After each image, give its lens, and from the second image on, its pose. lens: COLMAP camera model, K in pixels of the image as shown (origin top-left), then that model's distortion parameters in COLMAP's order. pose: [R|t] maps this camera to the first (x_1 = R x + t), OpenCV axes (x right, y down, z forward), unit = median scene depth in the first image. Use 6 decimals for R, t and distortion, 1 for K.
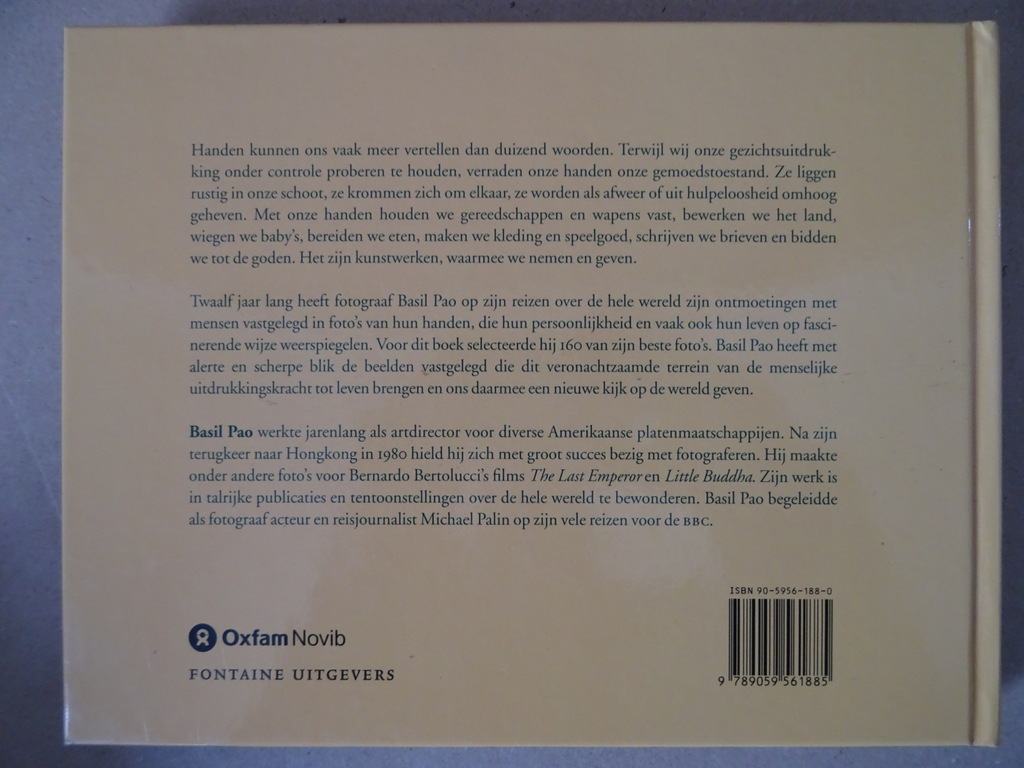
lens RADIAL K [[723.4, 0, 509.6], [0, 723.4, 382.1], [0, 0, 1]] dist [0.014284, -0.043241]
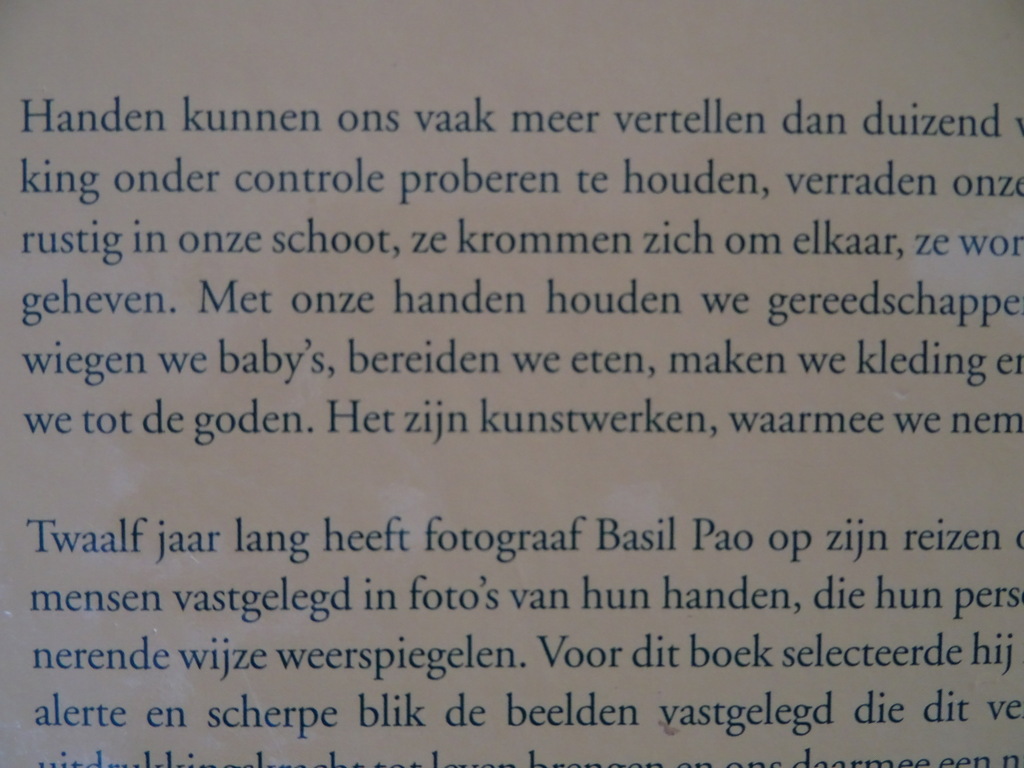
lens RADIAL K [[723.4, 0, 511.7], [0, 723.4, 388.7], [0, 0, 1]] dist [0.014284, -0.043241]
pose [[0.999805, 0.000825, 0.019728, -0.204193], [-0.001877, 0.998573, 0.053363, -0.206125], [-0.019656, -0.053390, 0.998380, 0.636078]]
